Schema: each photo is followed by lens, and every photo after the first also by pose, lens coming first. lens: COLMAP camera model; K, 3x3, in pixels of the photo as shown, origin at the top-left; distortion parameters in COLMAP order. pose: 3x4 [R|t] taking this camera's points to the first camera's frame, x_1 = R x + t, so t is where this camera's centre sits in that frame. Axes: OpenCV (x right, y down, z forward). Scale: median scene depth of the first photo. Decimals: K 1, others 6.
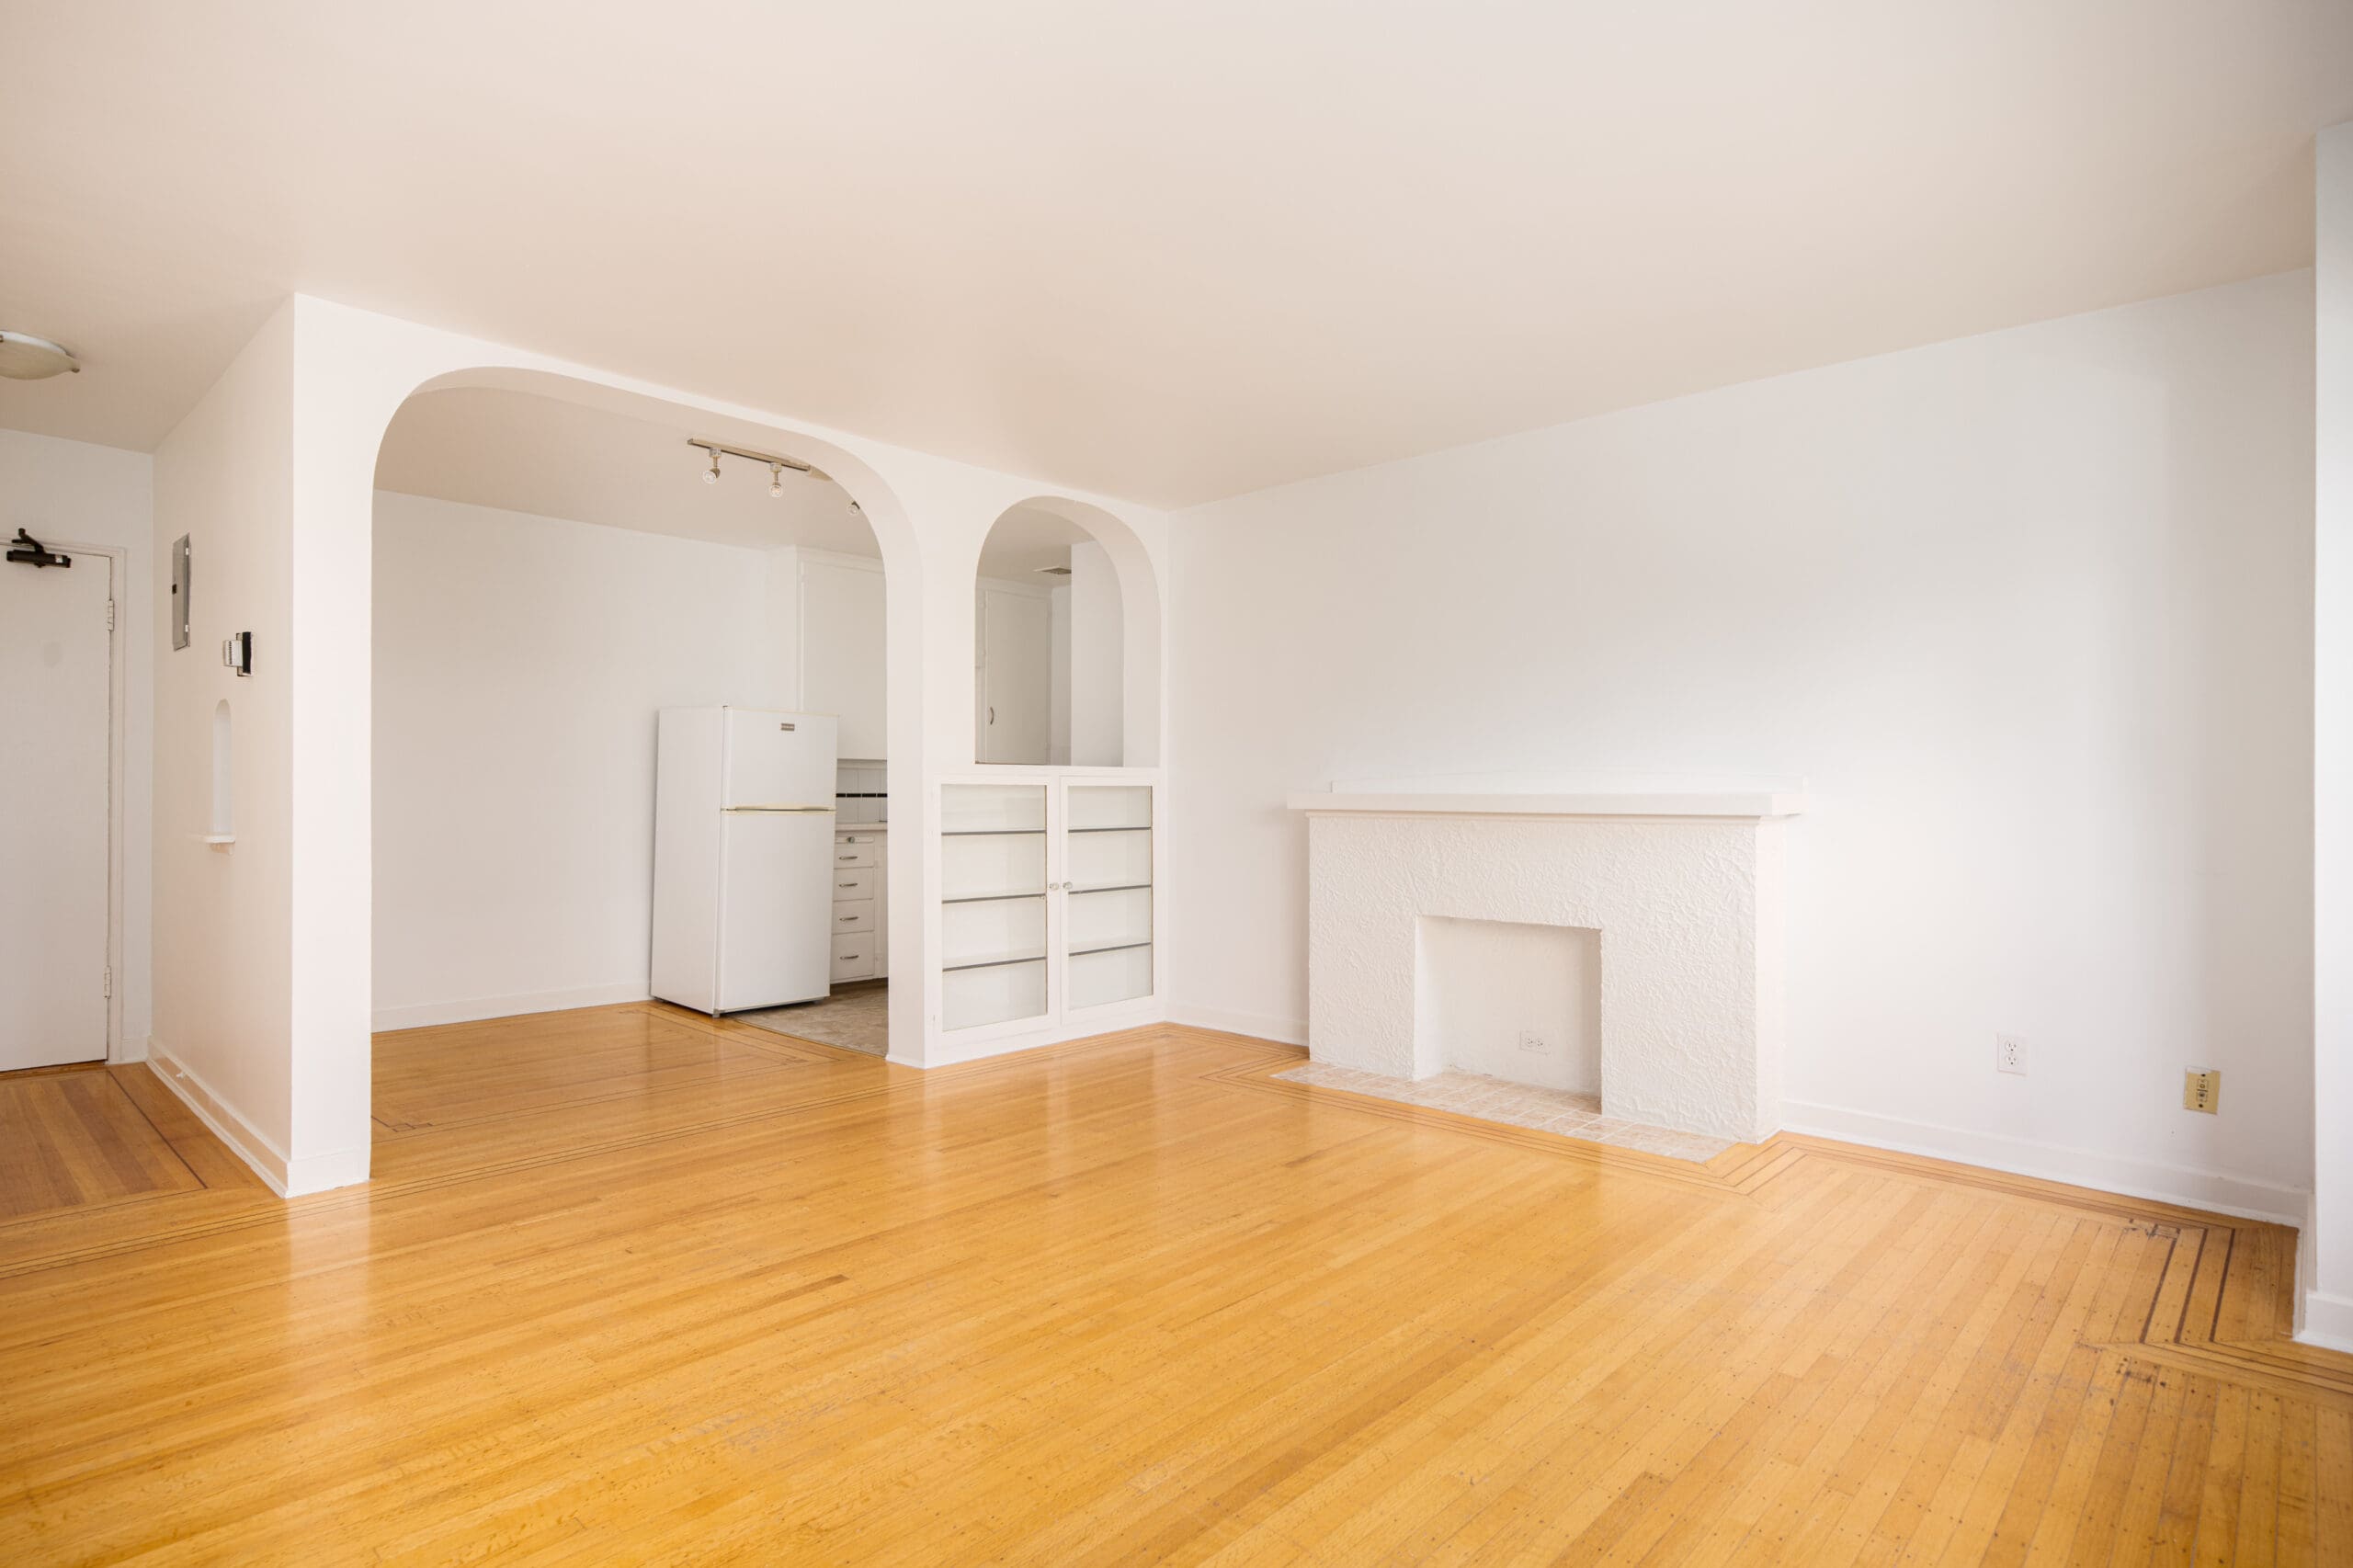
lens RADIAL K [[1224.4, 0, 1180.0], [0, 1224.4, 771.7], [0, 0, 1]] dist [0.000023, -0.000266]
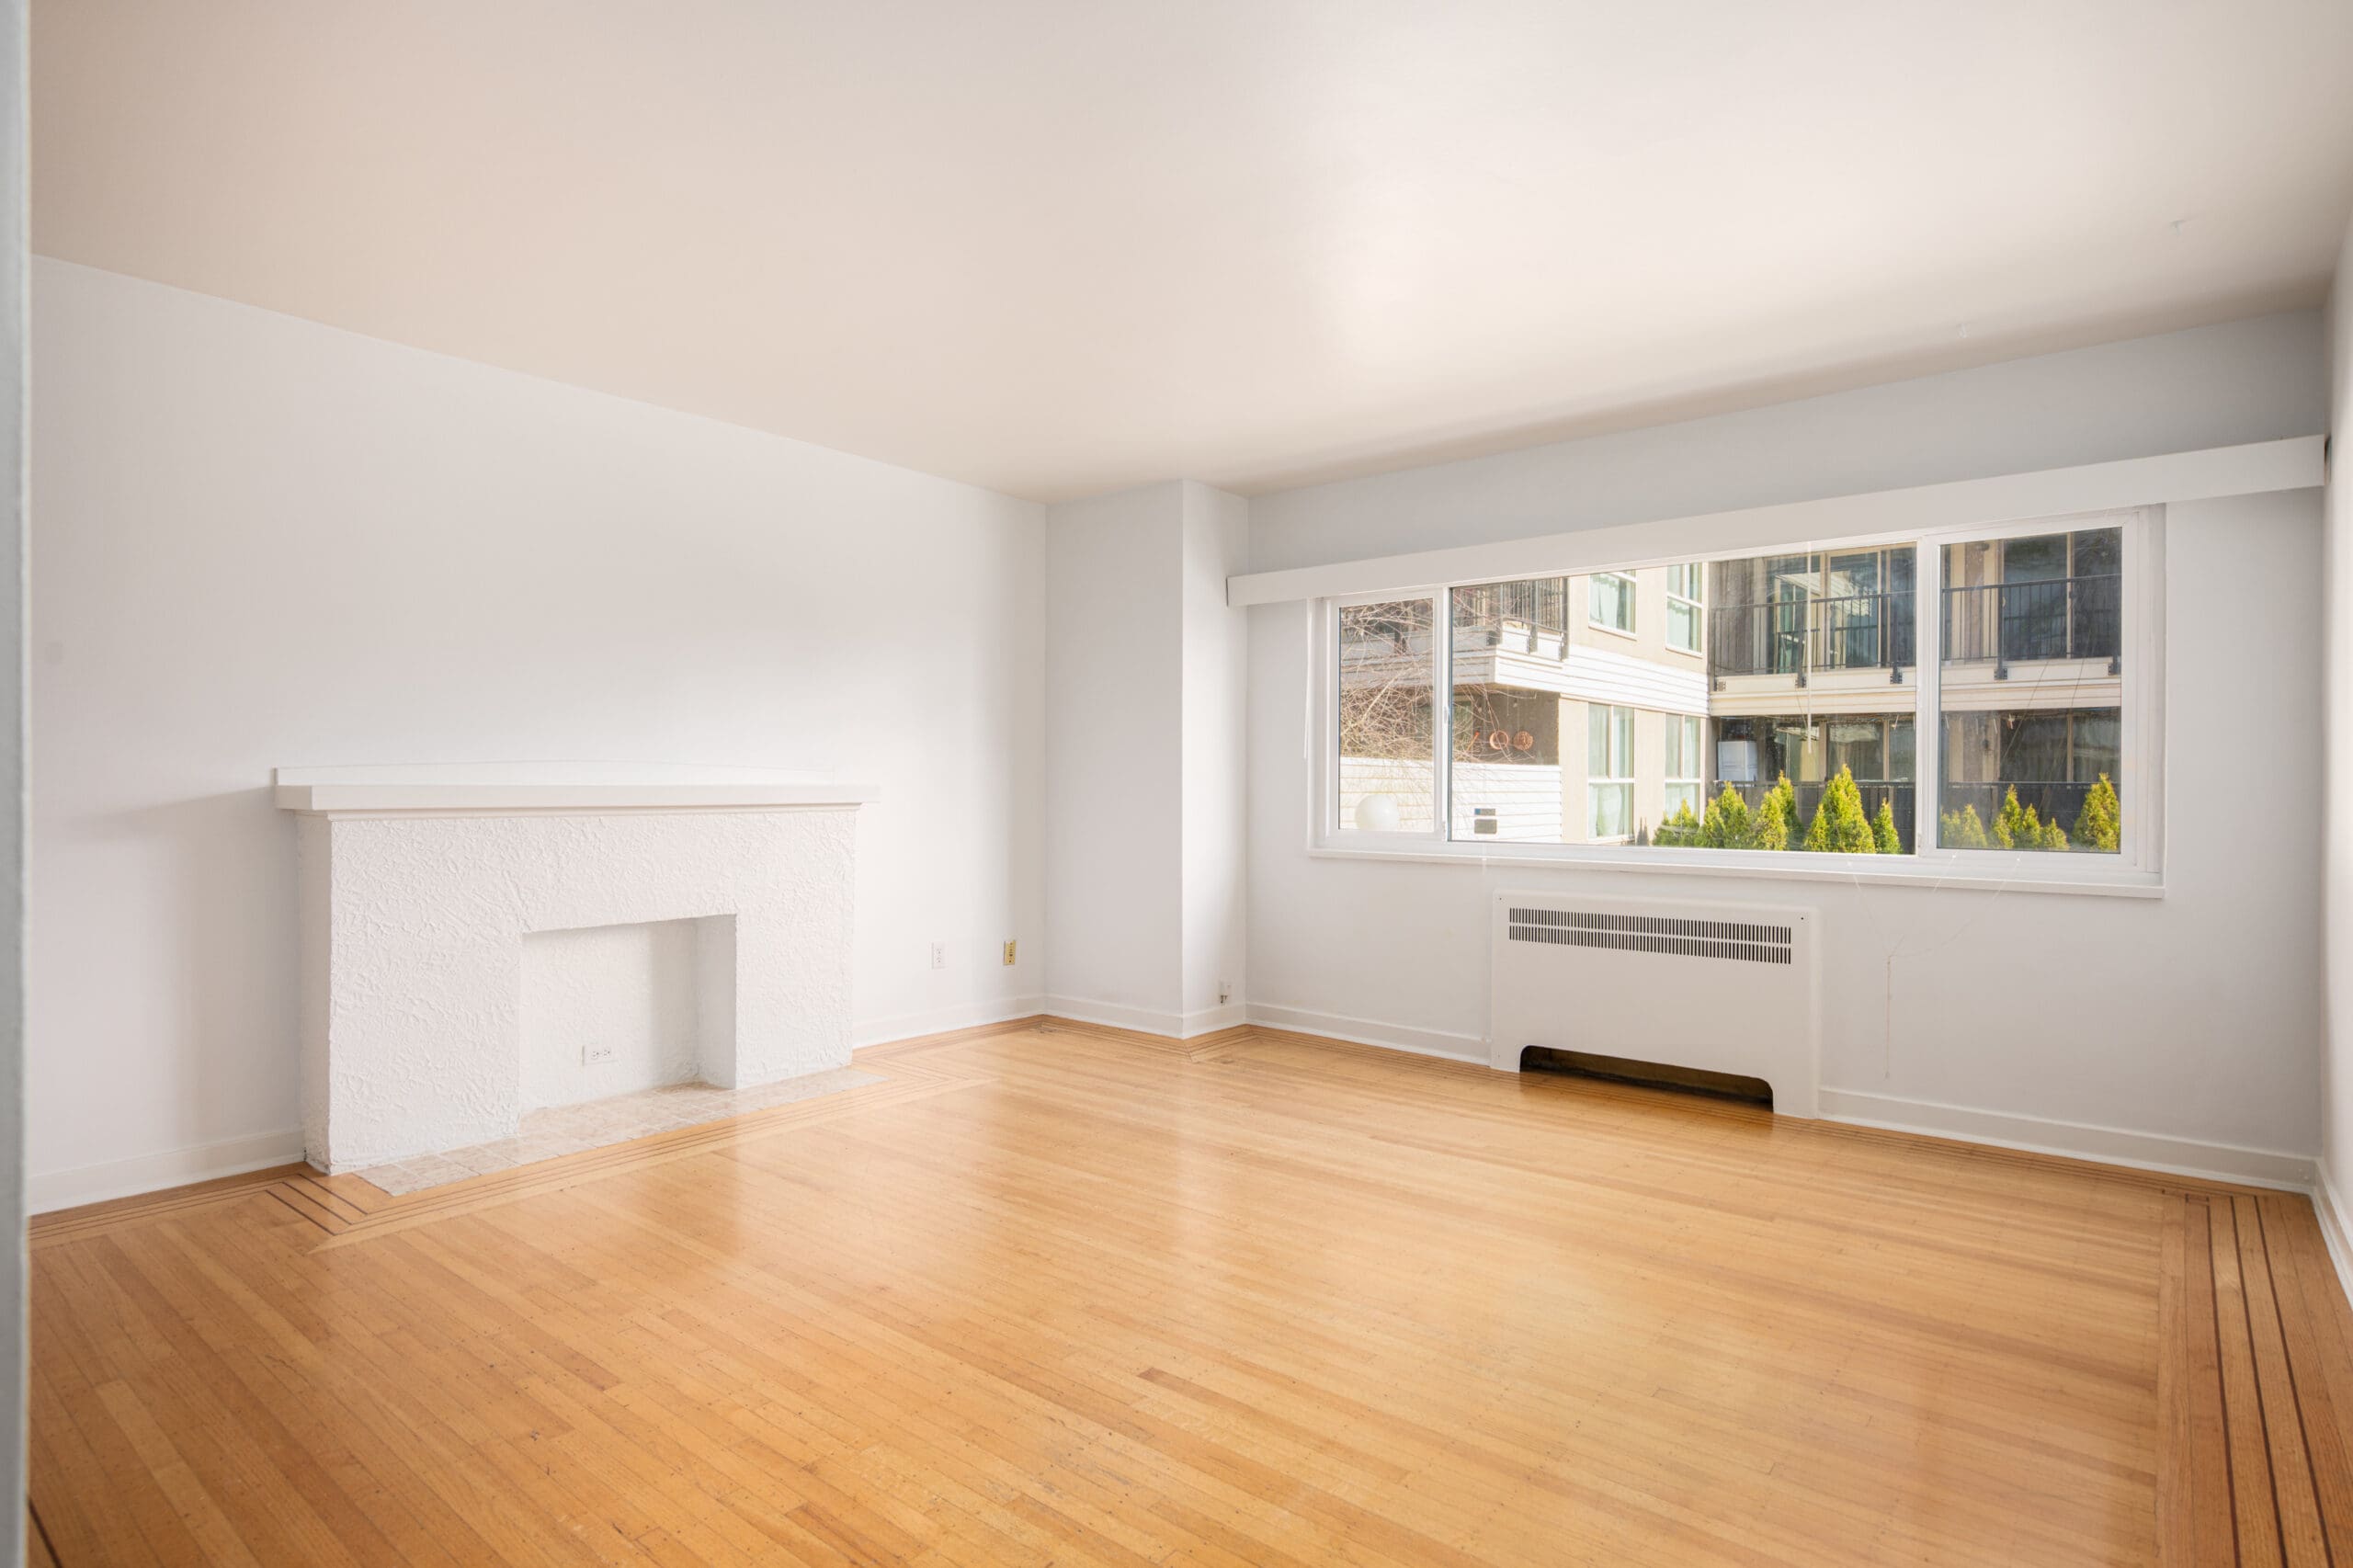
lens RADIAL K [[1224.4, 0, 1180.0], [0, 1224.4, 771.7], [0, 0, 1]] dist [0.000023, -0.000266]
pose [[-0.062481, 0.005772, 0.998029, -0.739781], [-0.016652, 0.999838, -0.006825, 0.007697], [-0.997907, -0.017046, -0.062374, 0.692941]]
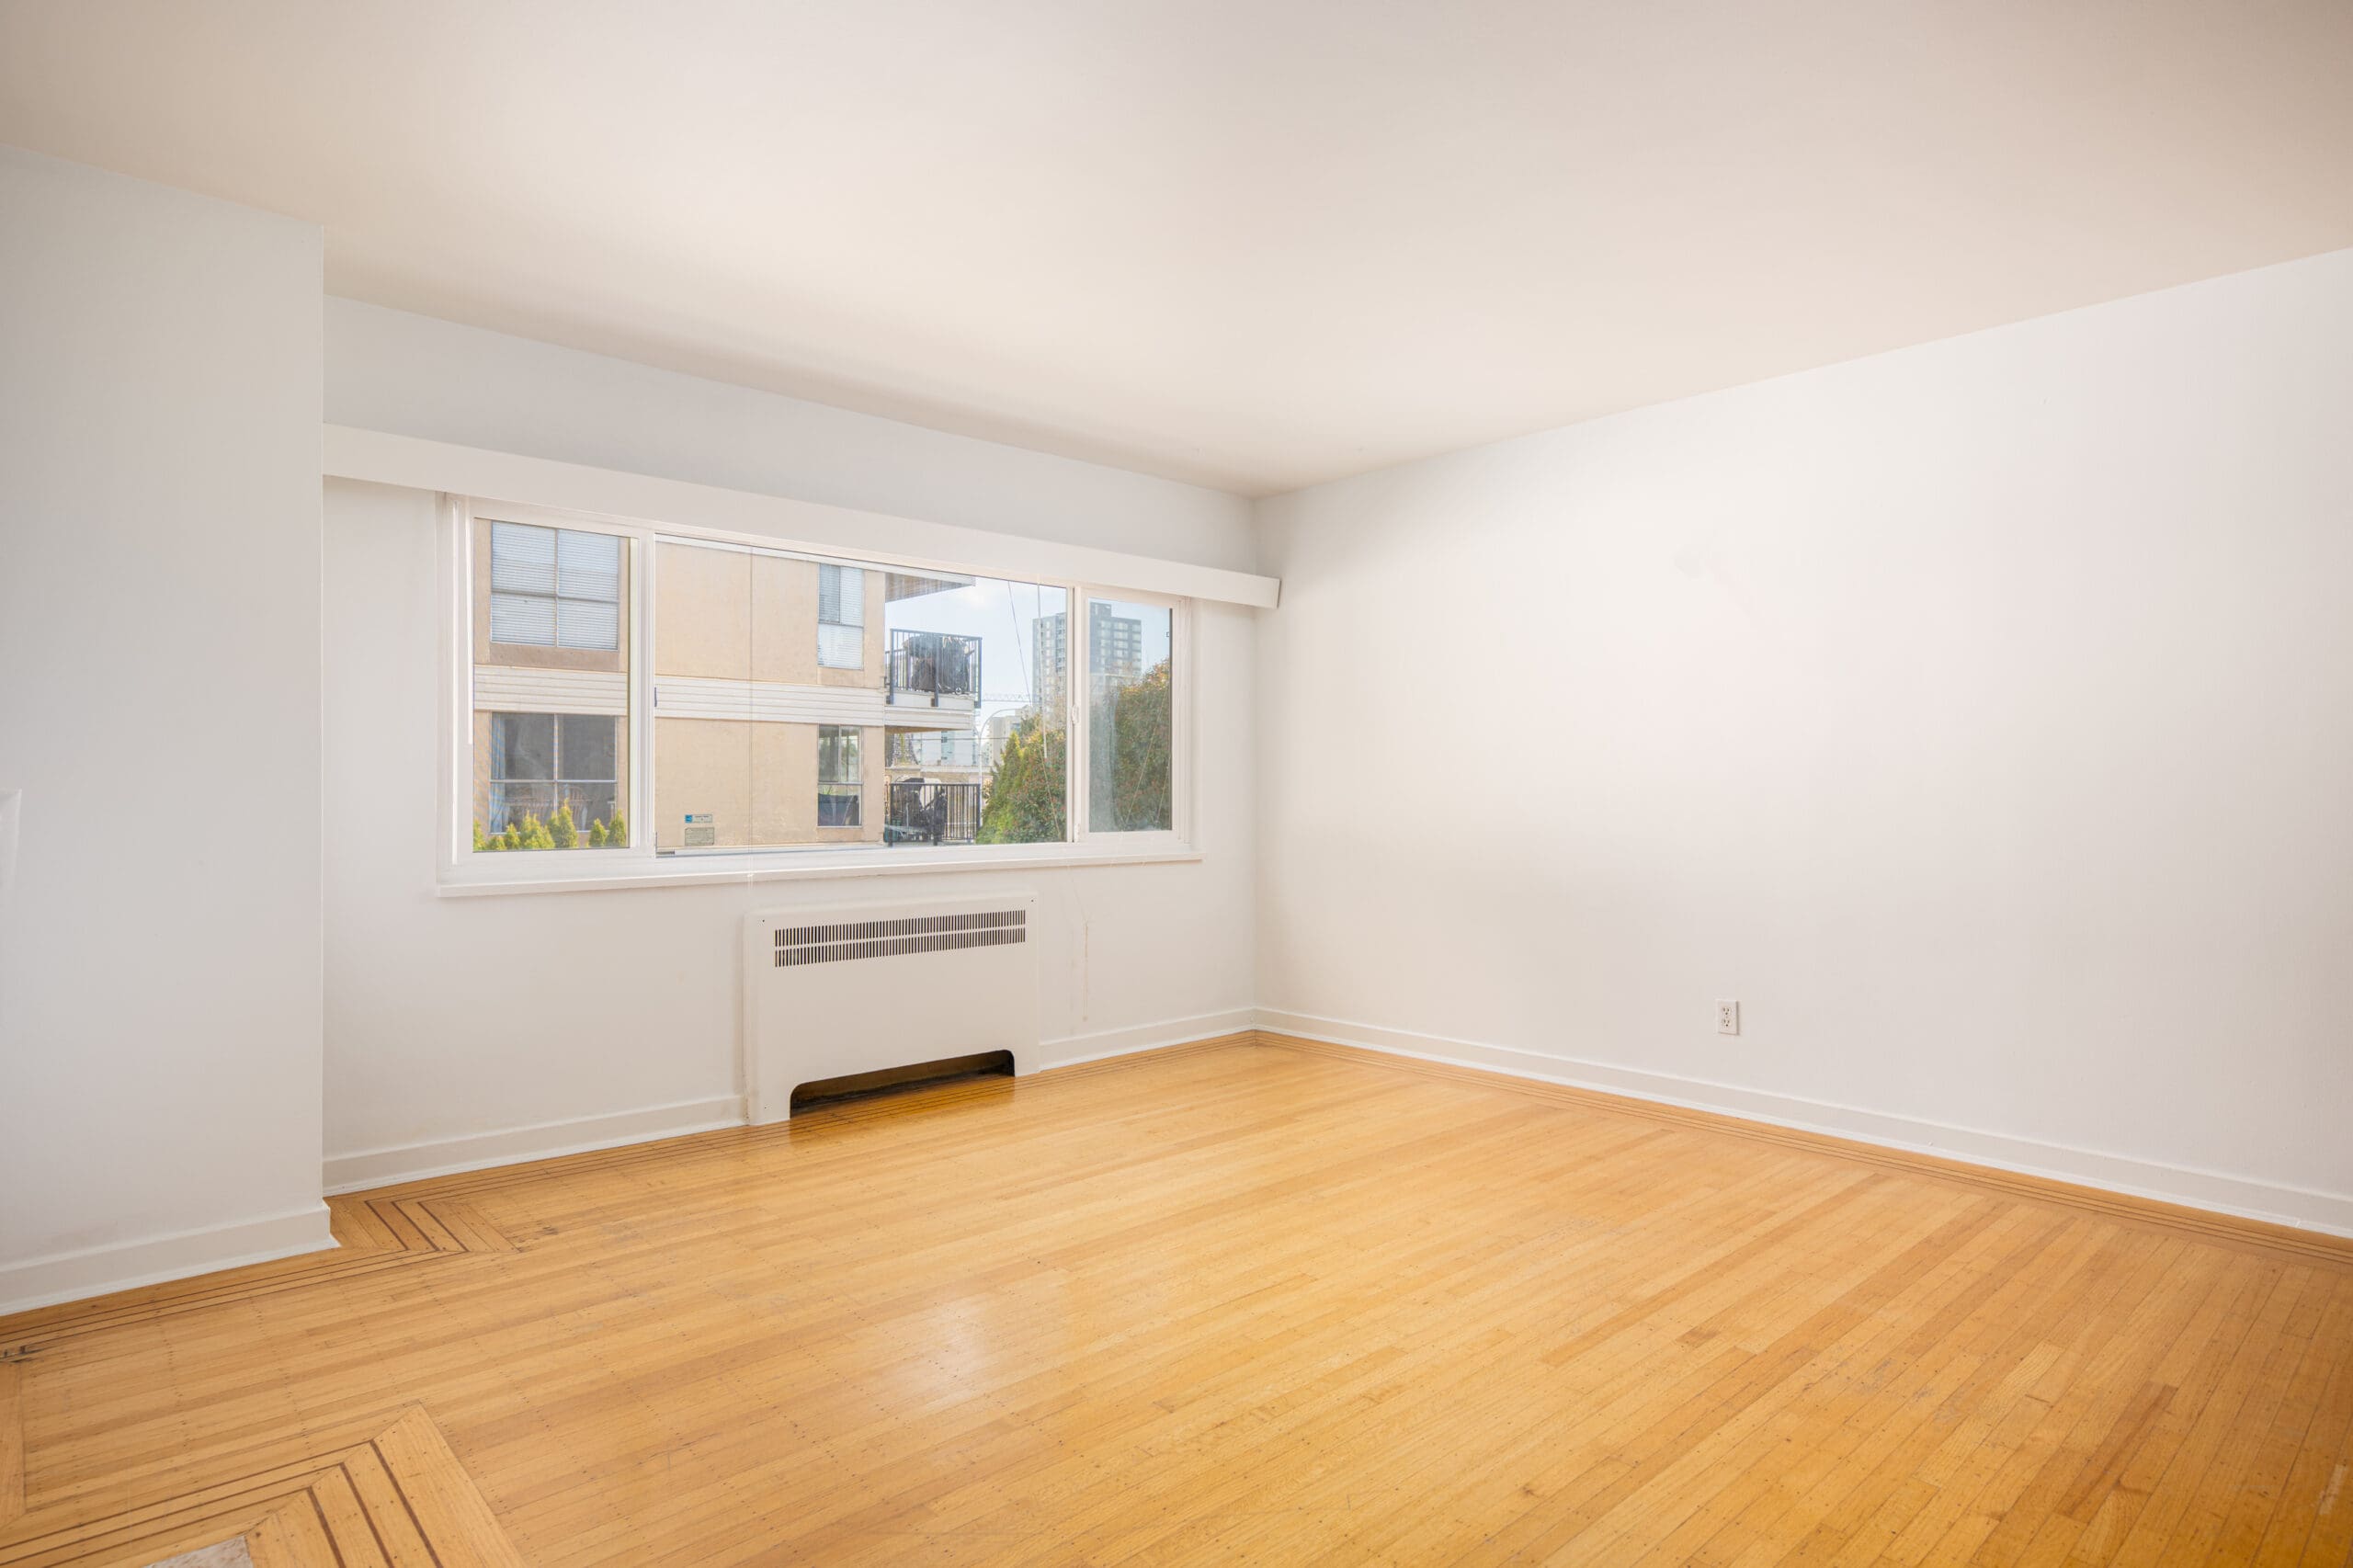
lens RADIAL K [[1261.8, 0, 1143.5], [0, 1261.8, 776.4], [0, 0, 1]] dist [0.001059, 0.000125]
pose [[-0.995767, -0.004763, 0.091786, 0.020345], [-0.006804, 0.999736, -0.021942, 0.020735], [-0.091657, -0.022473, -0.995537, 1.298195]]
